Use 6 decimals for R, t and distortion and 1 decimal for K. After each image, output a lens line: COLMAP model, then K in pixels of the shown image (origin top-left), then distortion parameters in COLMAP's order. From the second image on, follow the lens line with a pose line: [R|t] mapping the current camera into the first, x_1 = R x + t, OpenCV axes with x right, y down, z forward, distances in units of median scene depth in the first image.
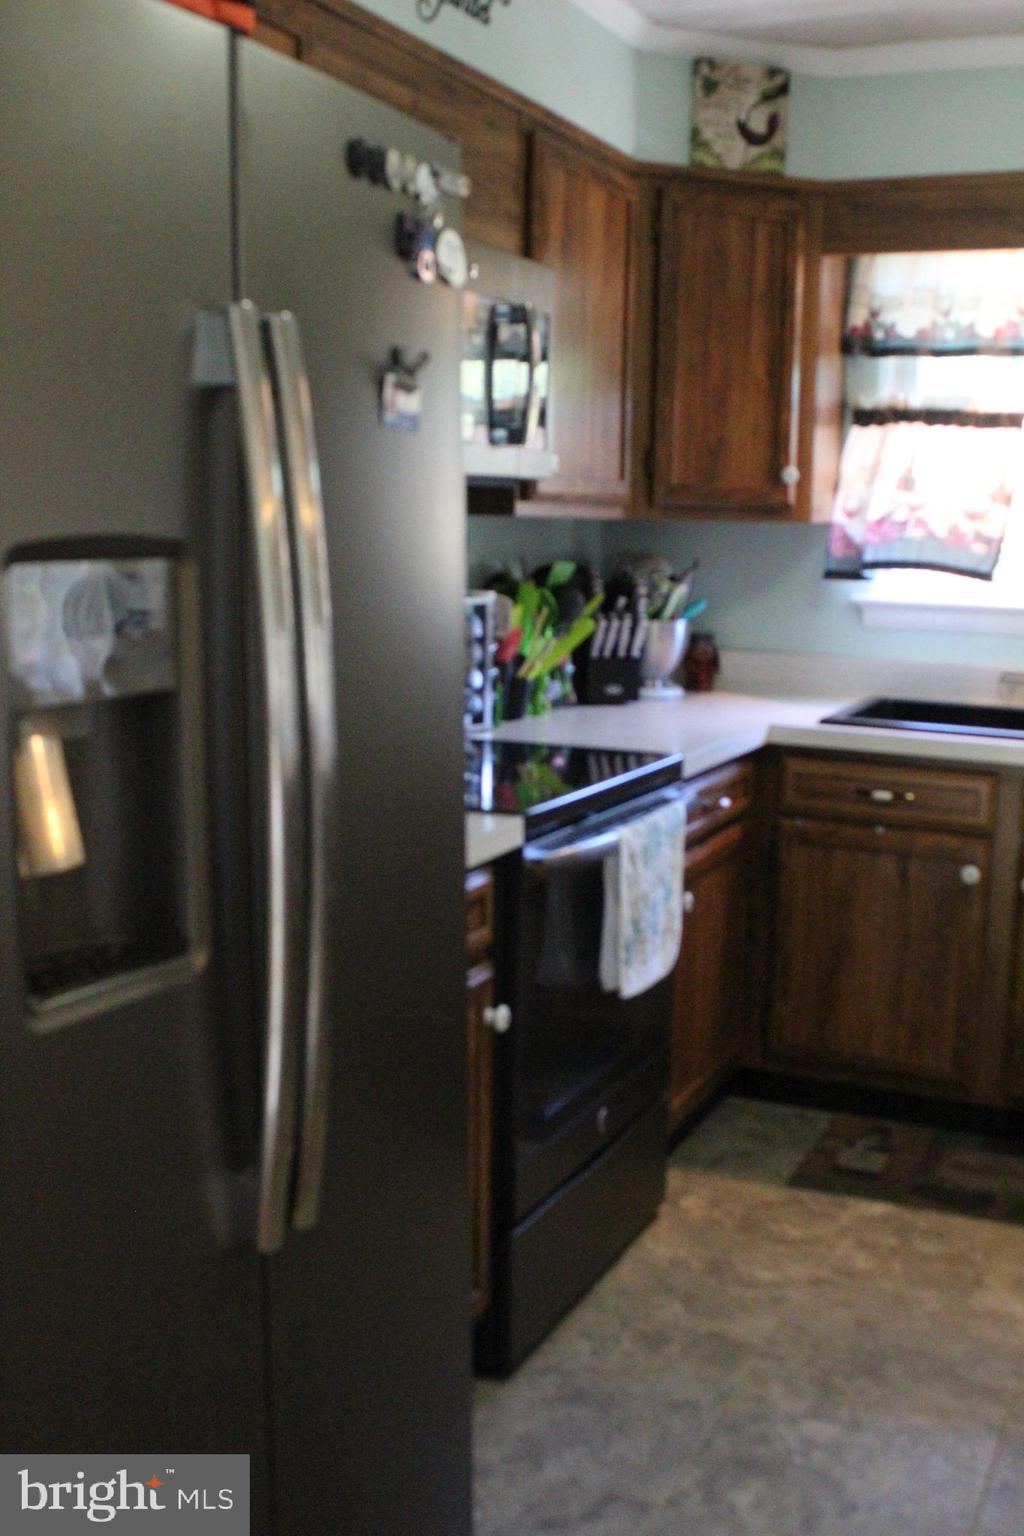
lens RADIAL K [[1749.7, 0, 512.0], [0, 1749.7, 768.0], [0, 0, 1]] dist [-0.063605, 0.028197]
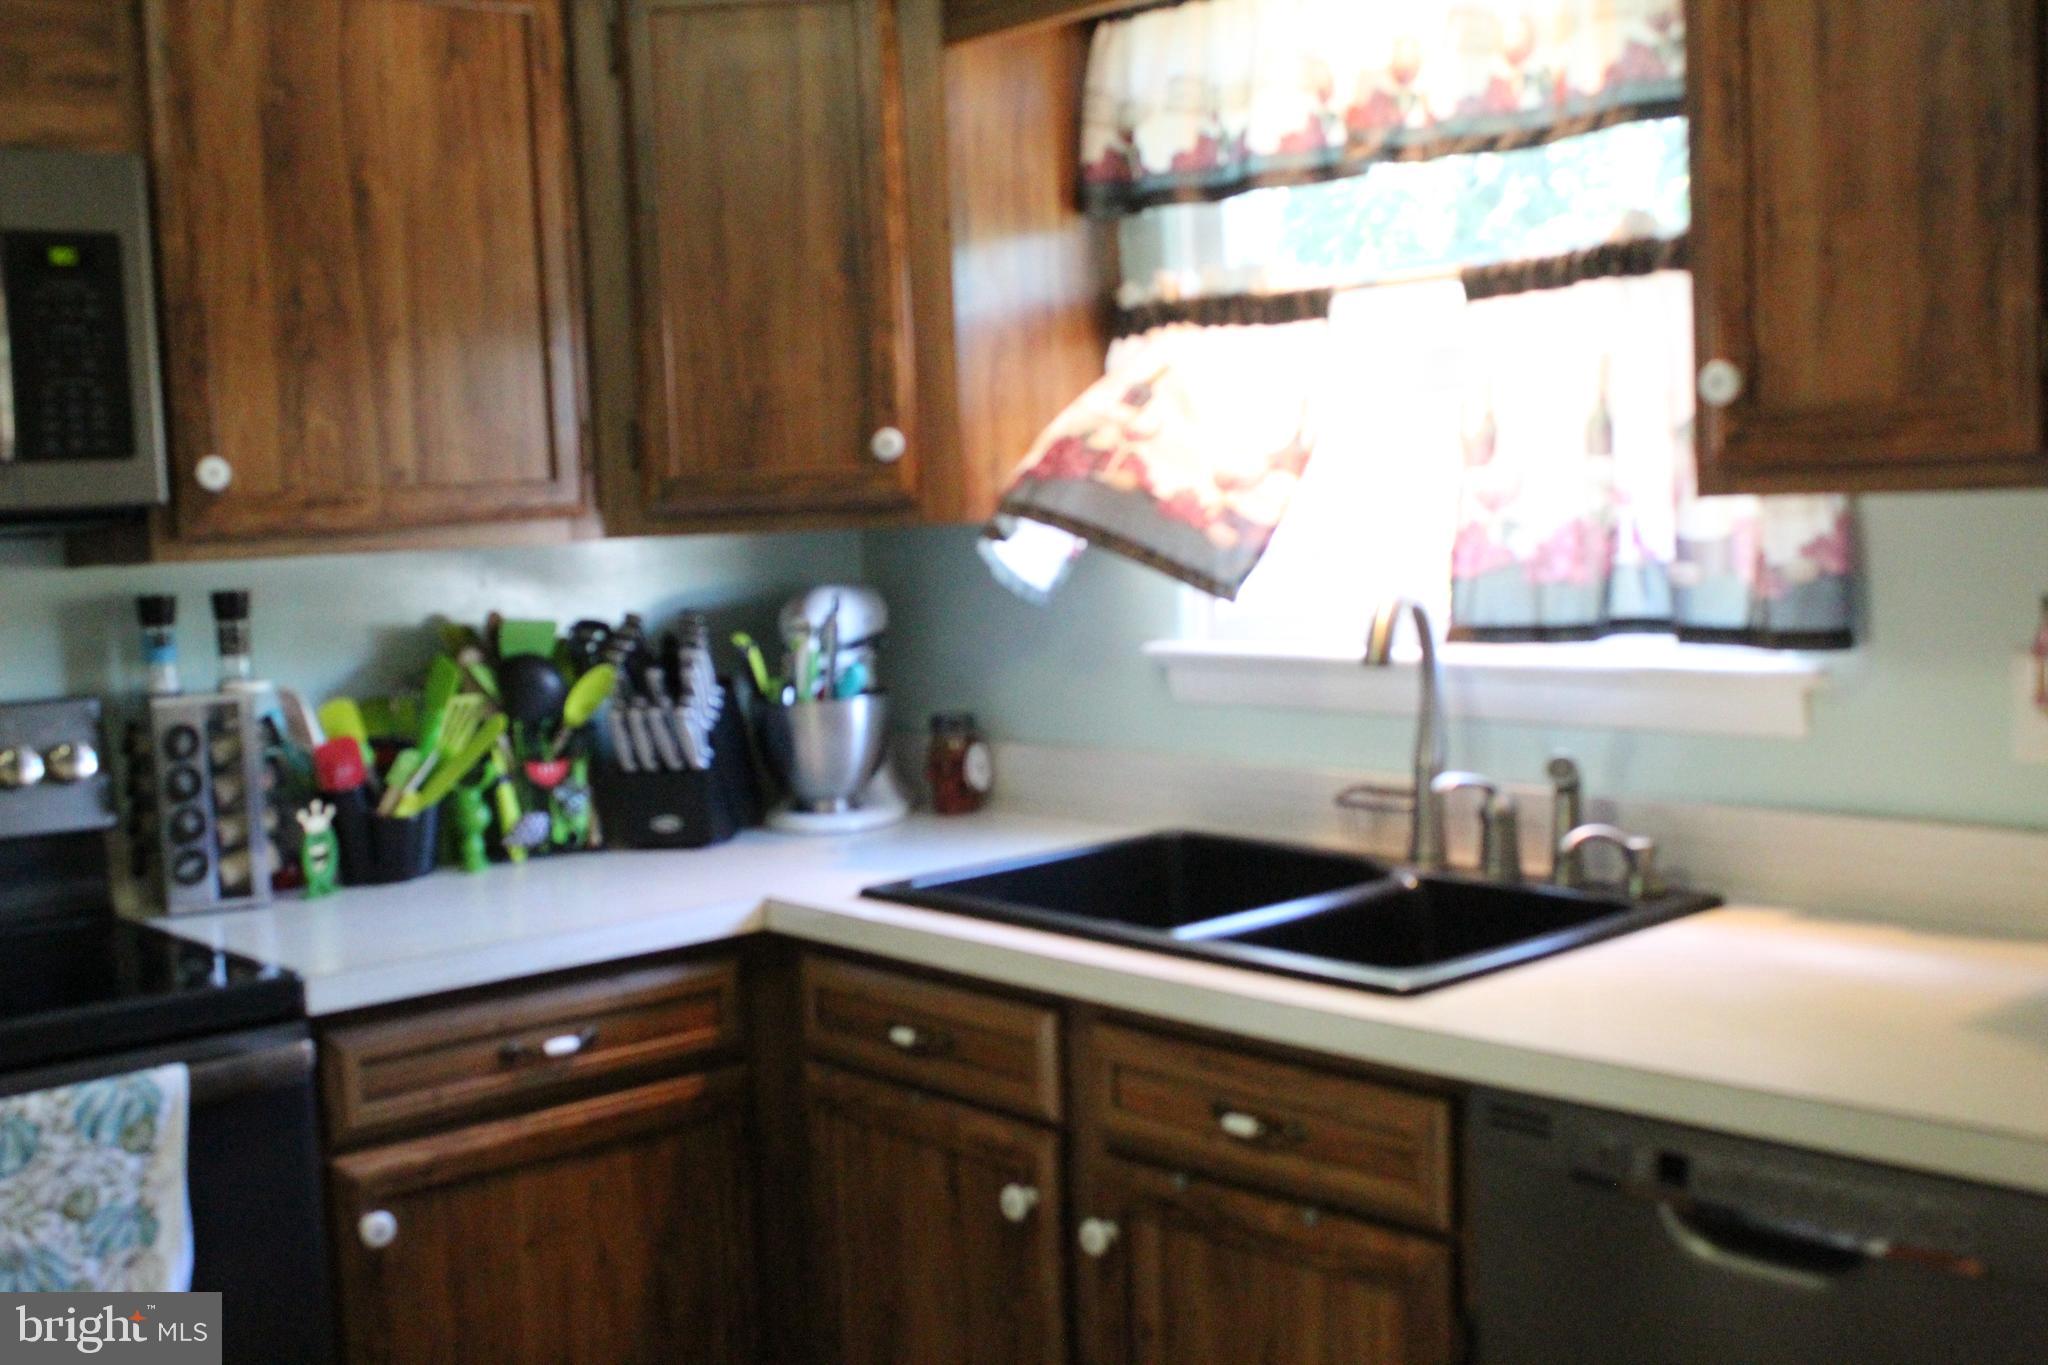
lens RADIAL K [[2332.9, 0, 1024.0], [0, 2332.9, 682.5], [0, 0, 1]] dist [-0.063605, 0.028197]
pose [[0.902018, -0.024750, -0.430988, 0.508117], [0.000943, 0.998466, -0.055364, -0.048834], [0.431697, 0.049532, 0.900657, 0.340570]]
